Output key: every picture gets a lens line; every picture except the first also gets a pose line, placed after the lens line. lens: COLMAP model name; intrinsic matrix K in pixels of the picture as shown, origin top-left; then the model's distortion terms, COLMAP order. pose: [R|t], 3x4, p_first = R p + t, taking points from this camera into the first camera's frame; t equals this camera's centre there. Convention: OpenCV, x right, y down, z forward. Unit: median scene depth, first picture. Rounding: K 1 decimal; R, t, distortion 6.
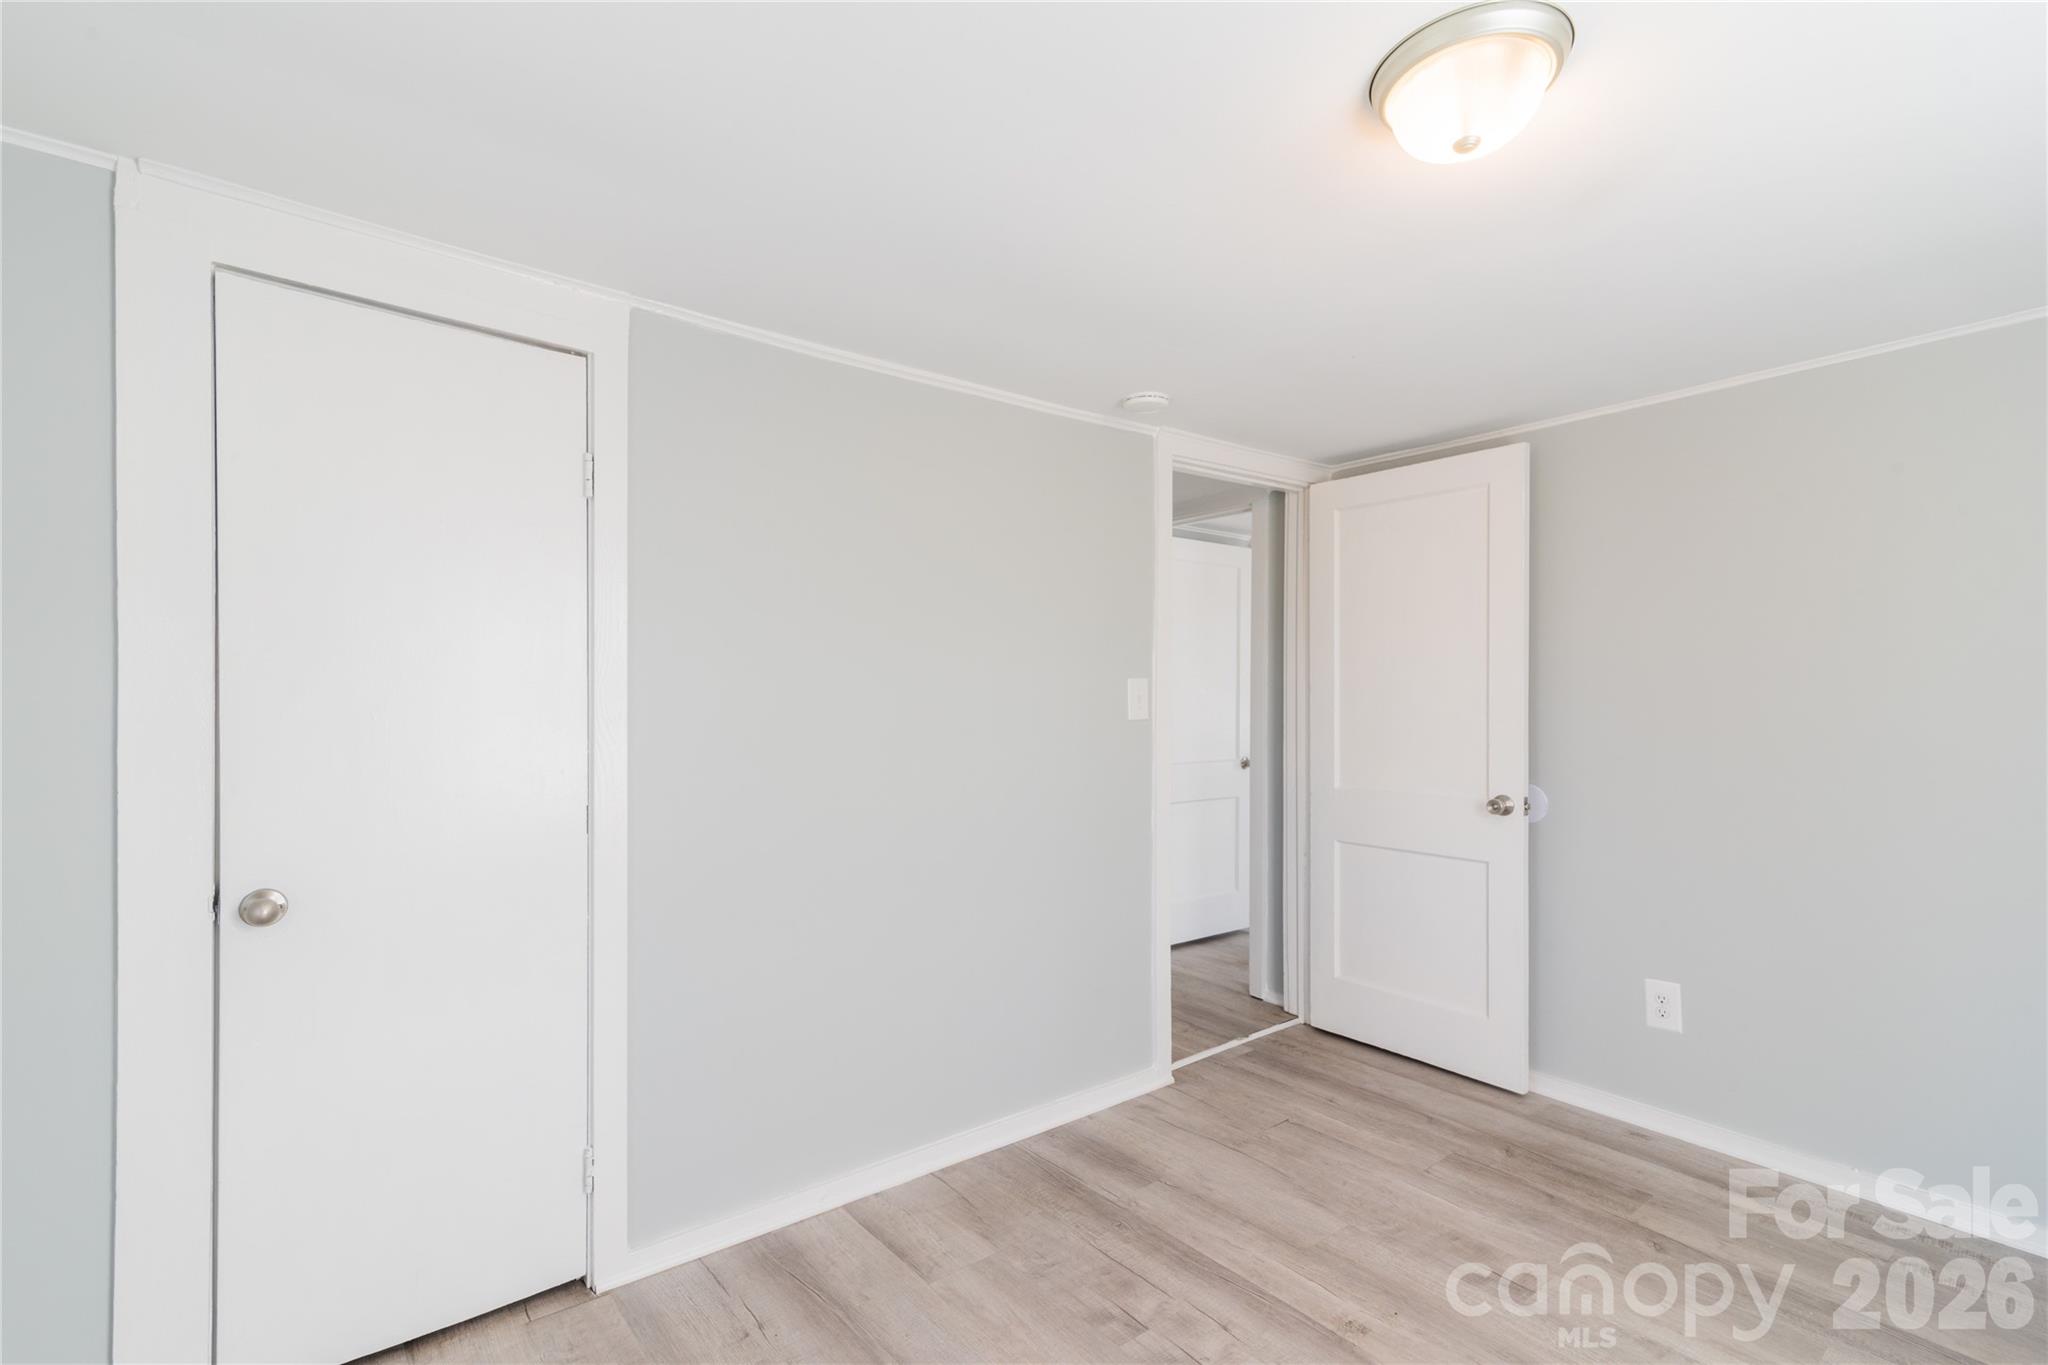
lens RADIAL K [[941.5, 0, 1015.7], [0, 941.5, 703.7], [0, 0, 1]] dist [0.018337, -0.001857]
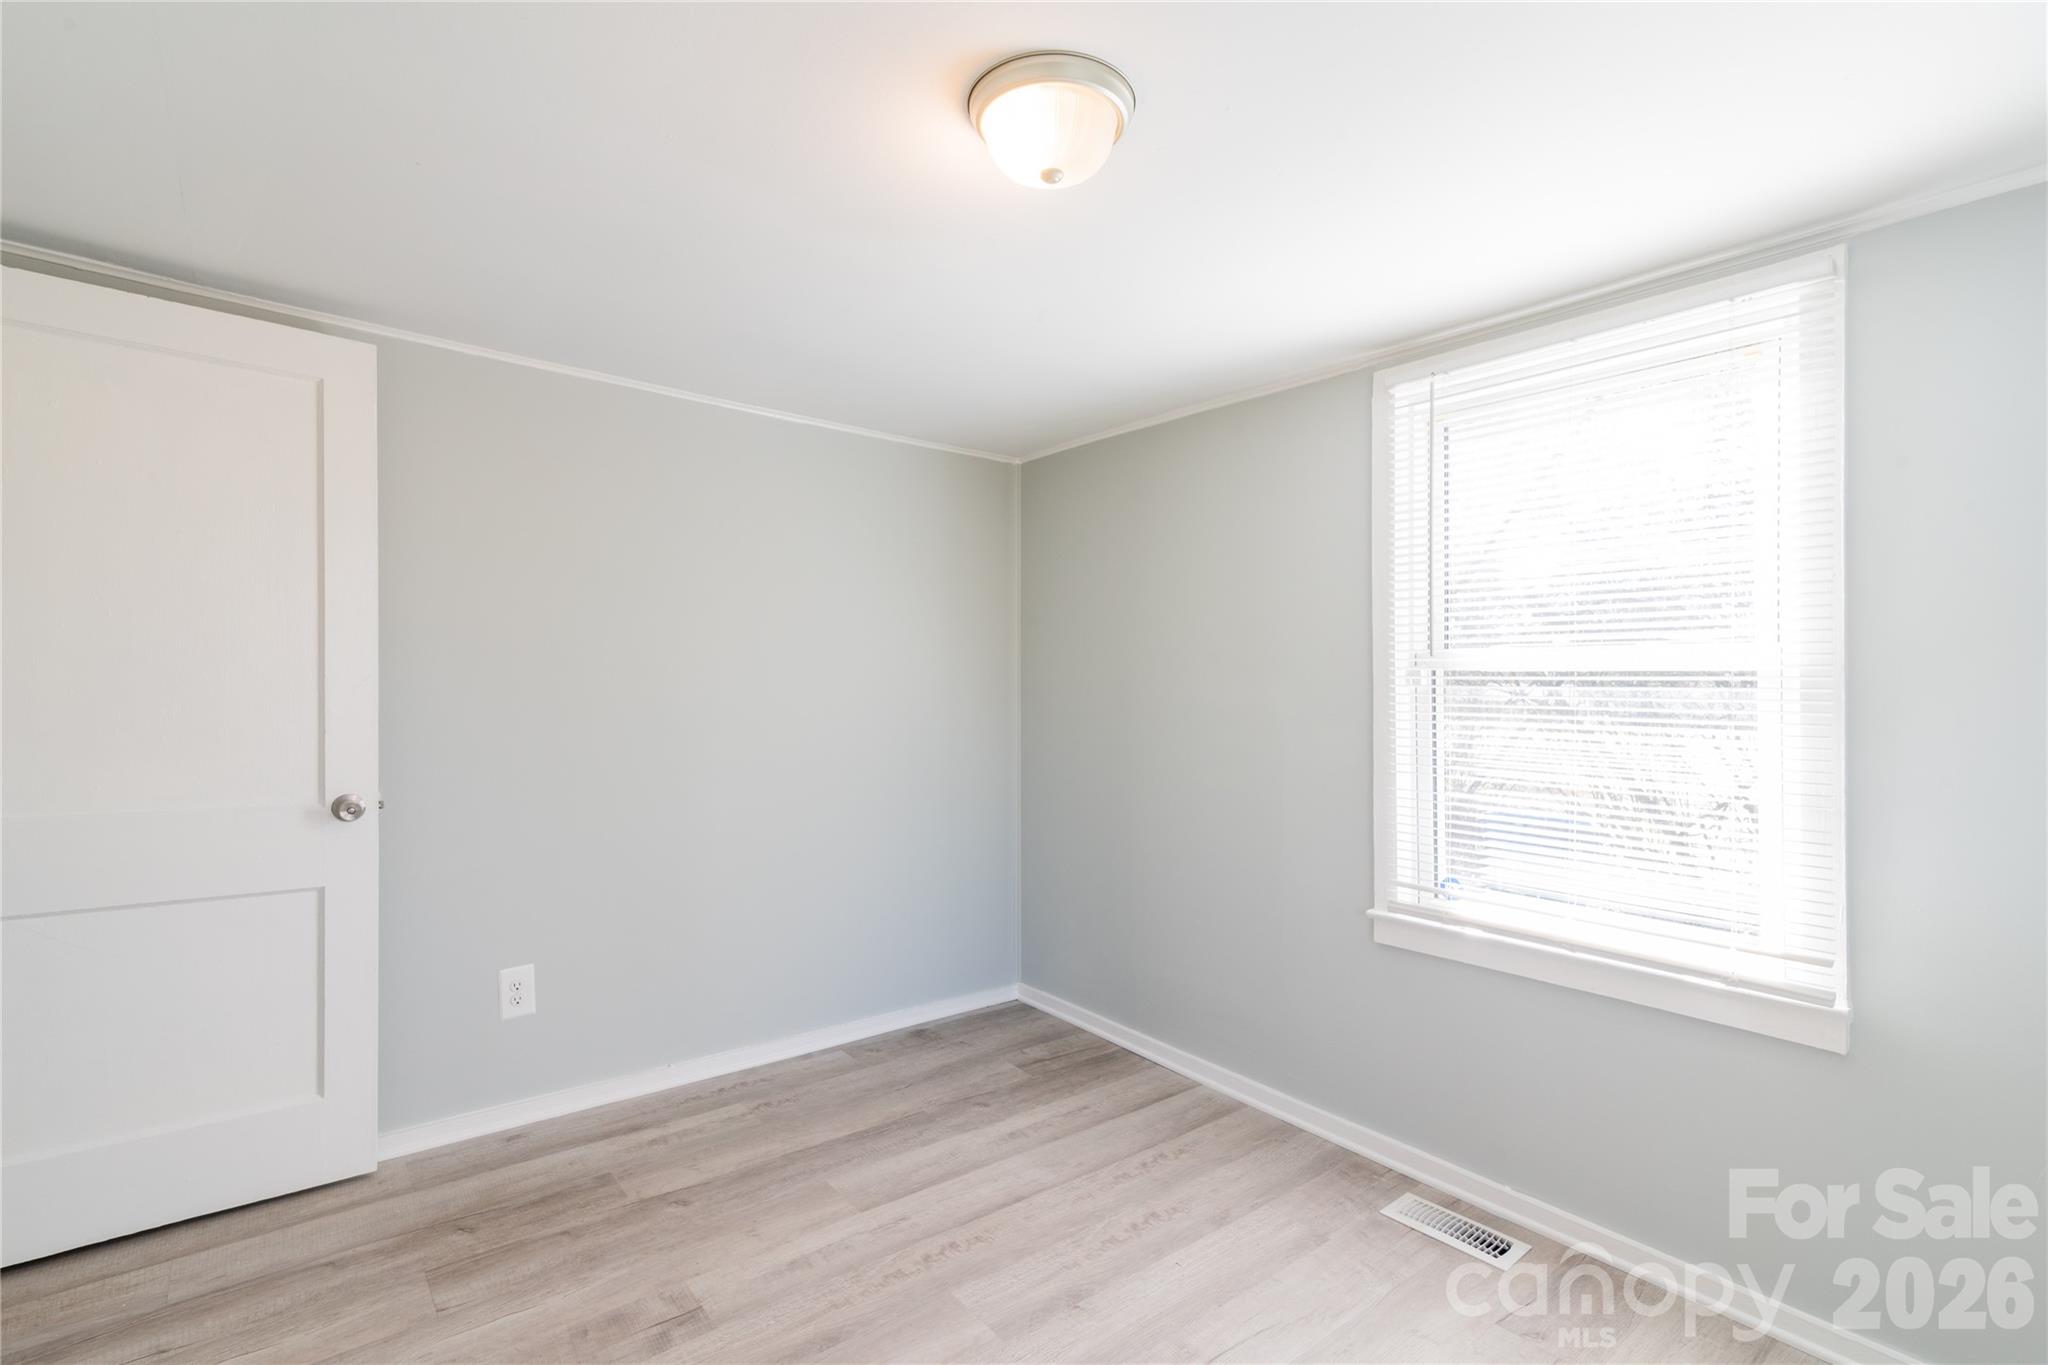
lens RADIAL K [[941.5, 0, 1033.1], [0, 941.5, 686.6], [0, 0, 1]] dist [0.018337, -0.001857]
pose [[-0.009378, -0.004311, 0.999947, -0.292272], [-0.006820, 0.999968, 0.004247, 0.002168], [-0.999933, -0.006780, -0.009407, 0.517867]]
